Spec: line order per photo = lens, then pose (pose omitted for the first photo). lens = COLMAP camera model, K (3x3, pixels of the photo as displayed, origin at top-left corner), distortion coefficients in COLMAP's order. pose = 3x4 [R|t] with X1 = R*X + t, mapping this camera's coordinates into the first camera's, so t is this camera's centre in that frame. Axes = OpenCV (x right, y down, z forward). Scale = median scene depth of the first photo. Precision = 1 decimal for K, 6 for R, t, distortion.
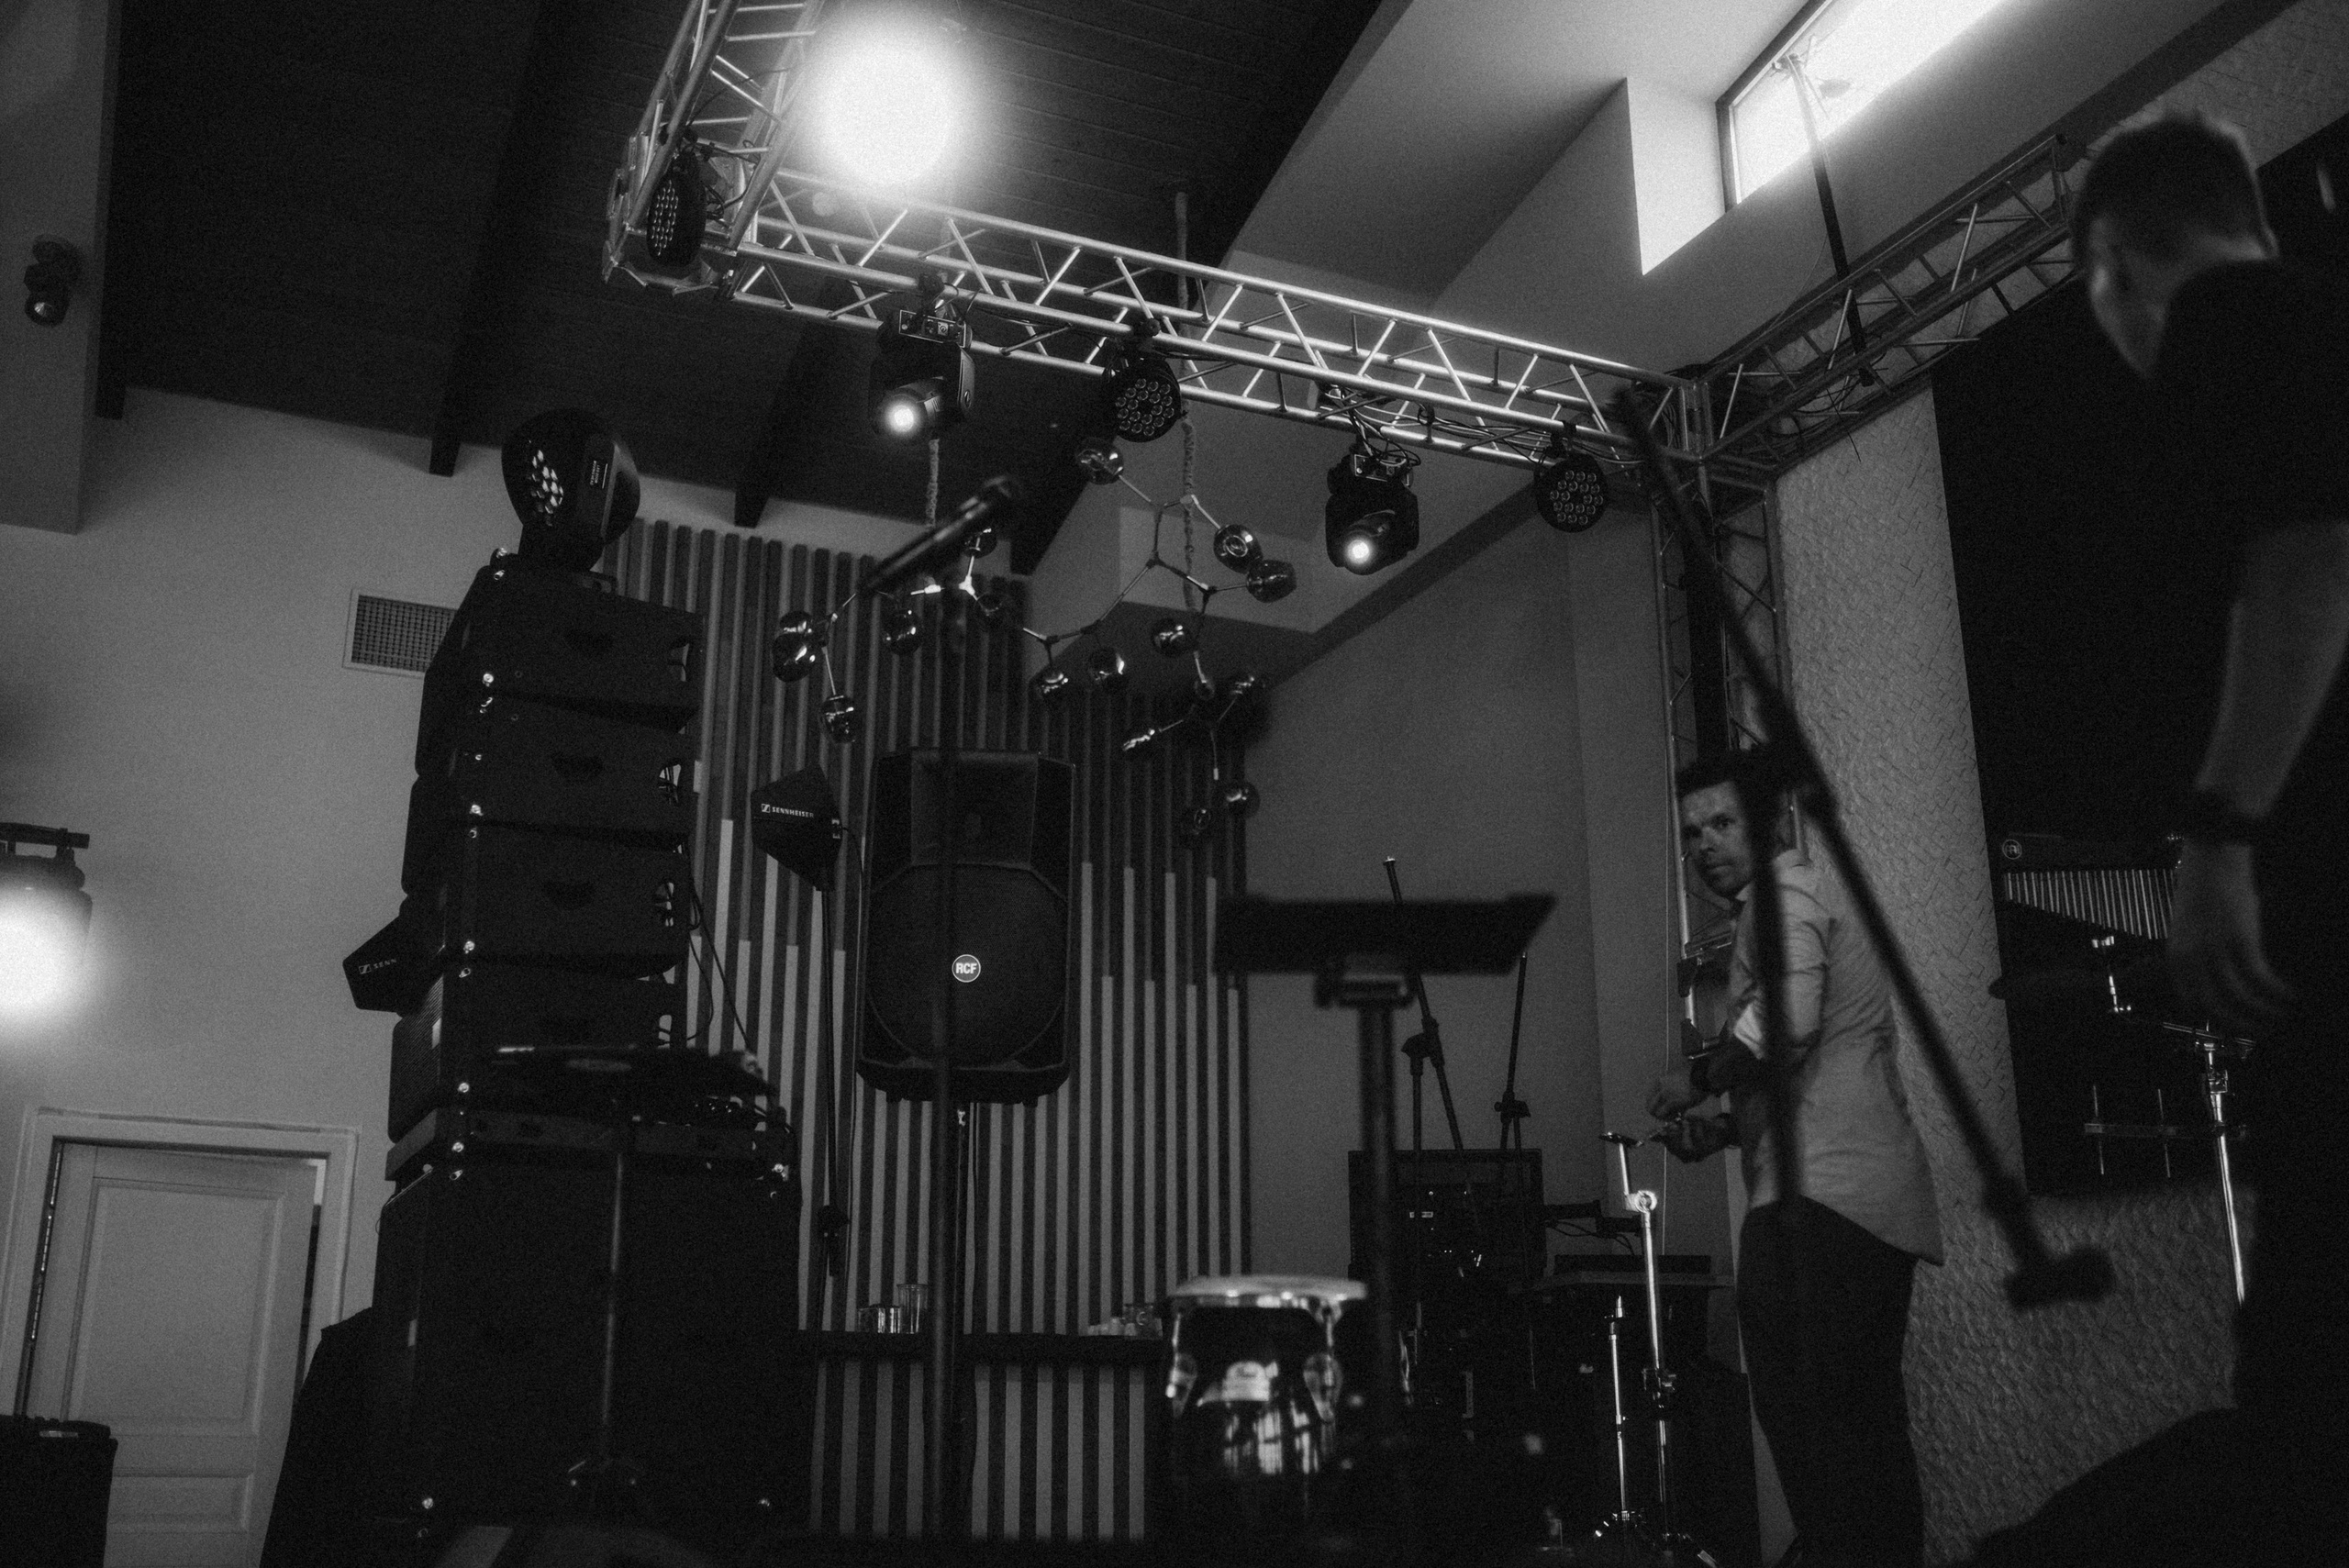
lens RADIAL K [[2388.6, 0, 1174.5], [0, 2388.6, 784.0], [0, 0, 1]] dist [-0.055957, 0.014561]
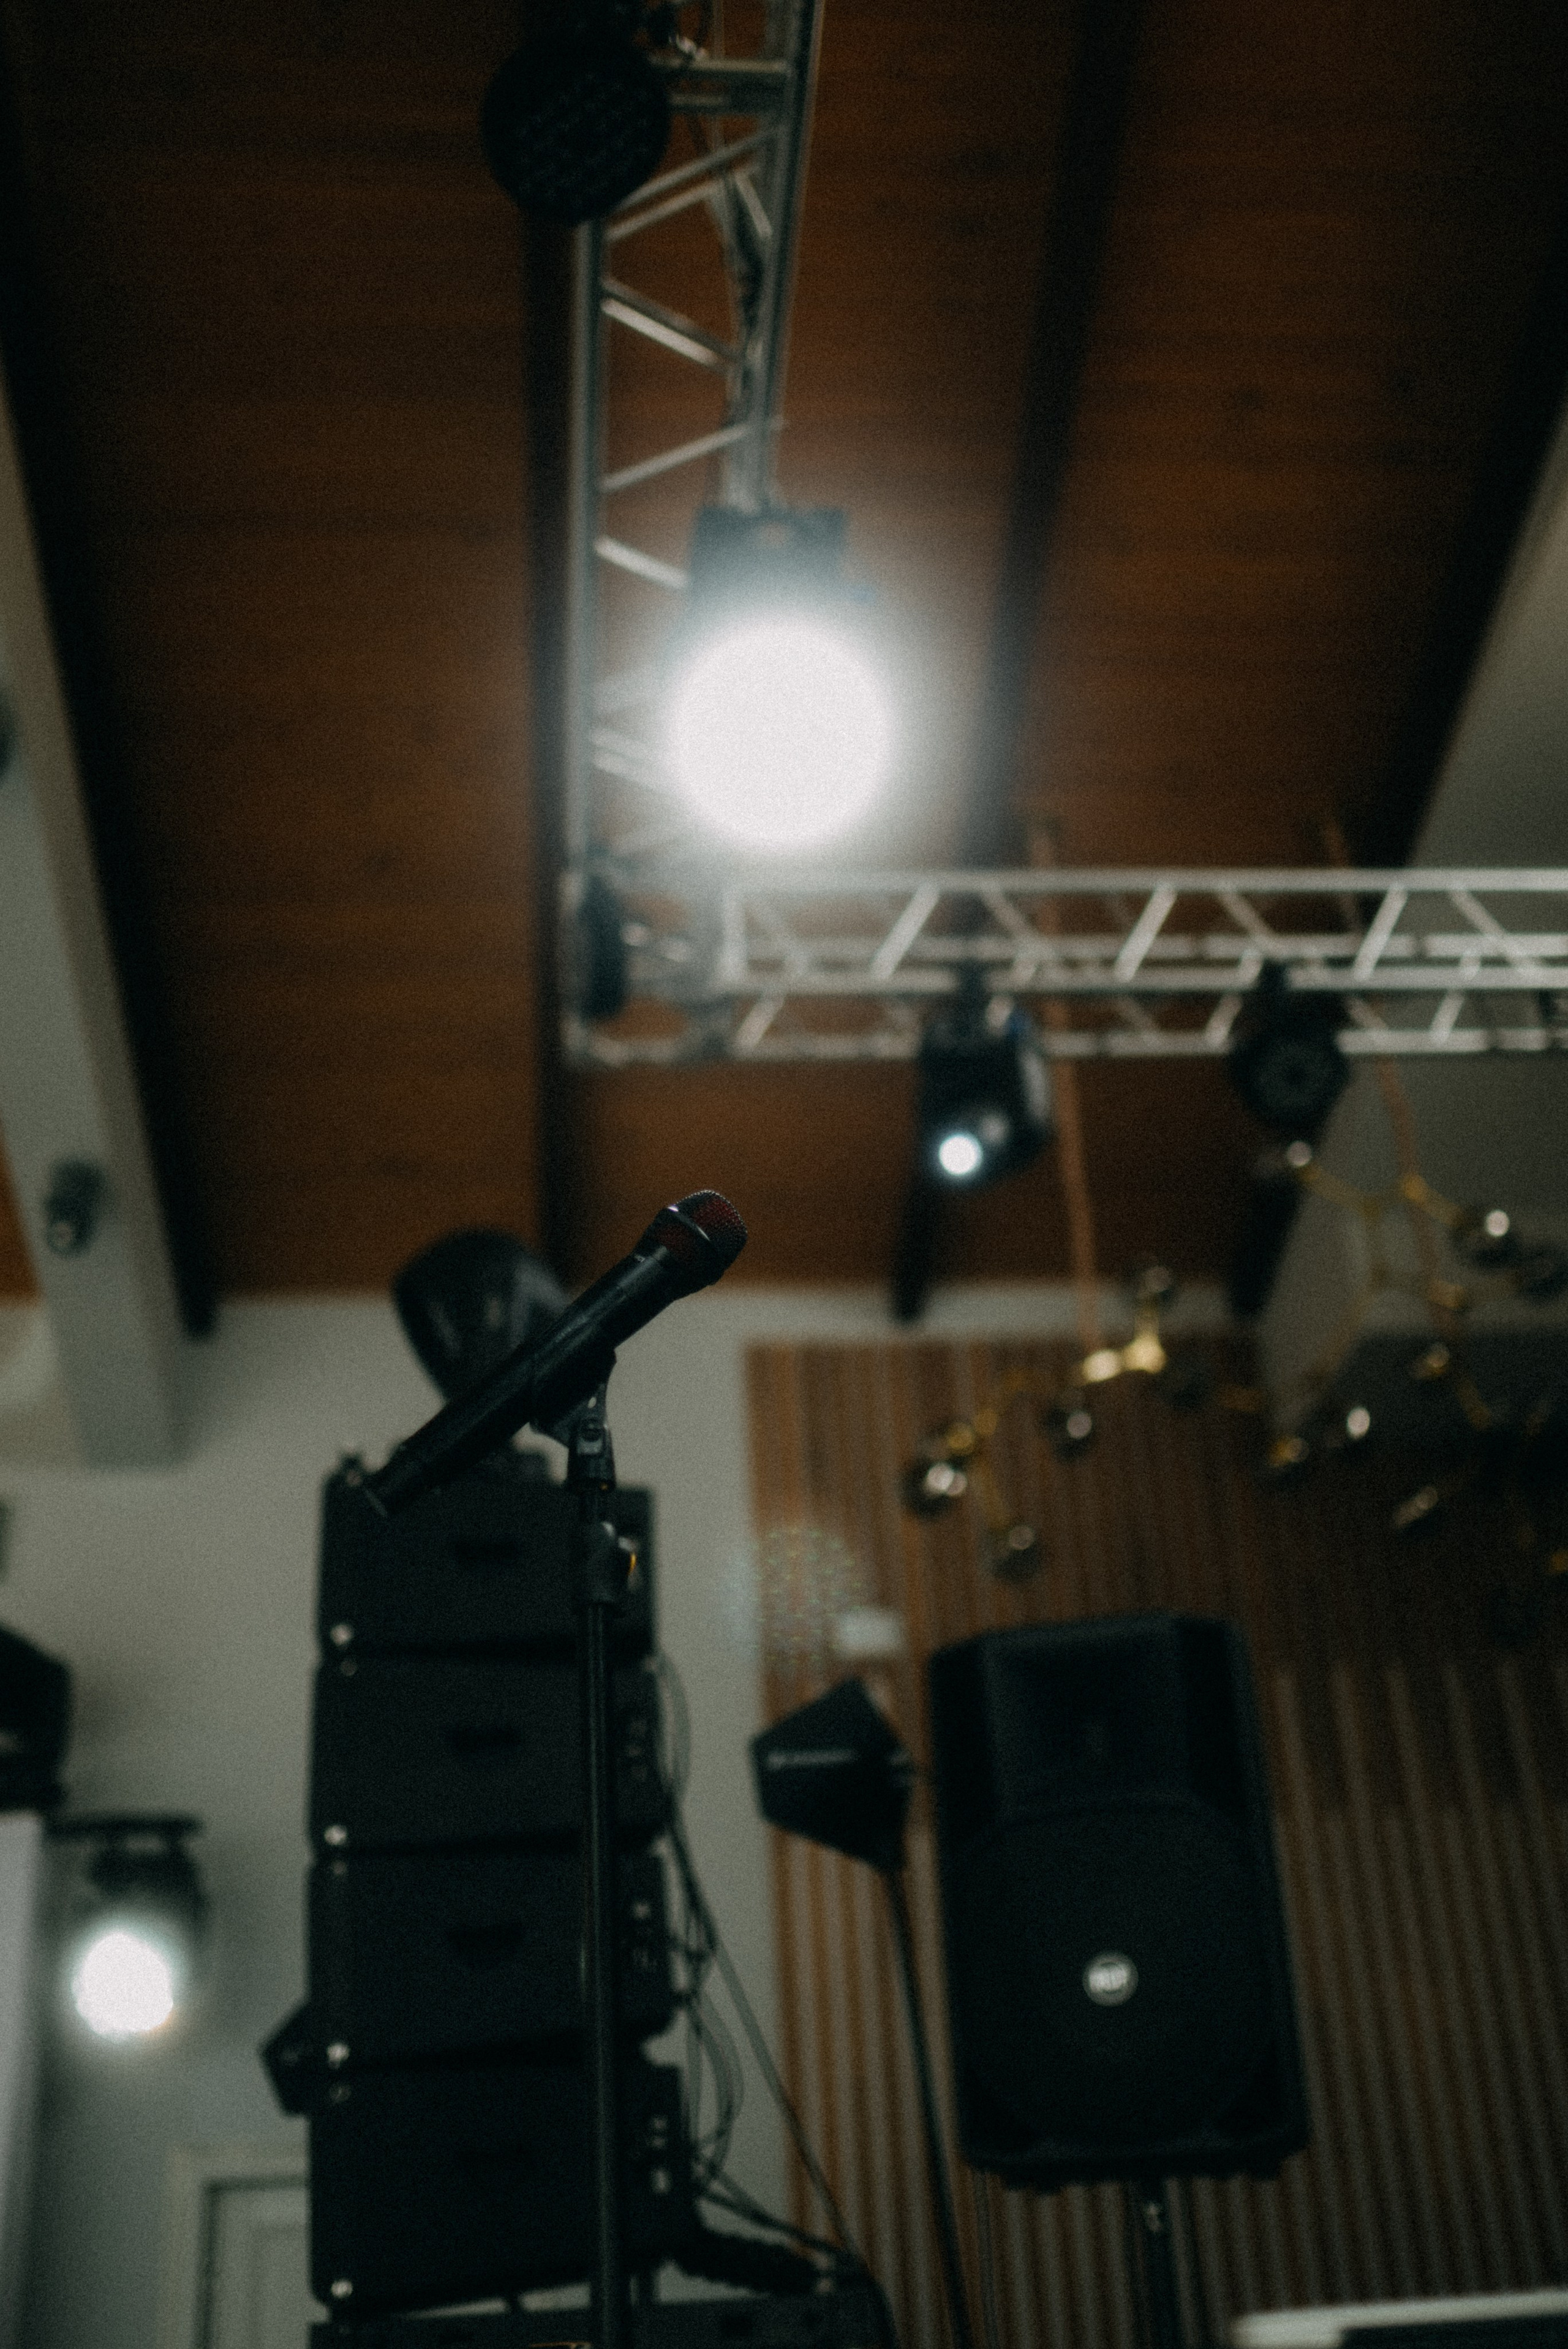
lens RADIAL K [[2388.3, 0, 787.7], [0, 2388.3, 1138.1], [0, 0, 1]] dist [-0.055957, 0.014561]
pose [[0.940460, -0.203313, -0.272395, 0.034542], [0.153471, 0.969040, -0.193414, -0.021255], [0.303285, 0.140093, 0.942545, 0.255450]]
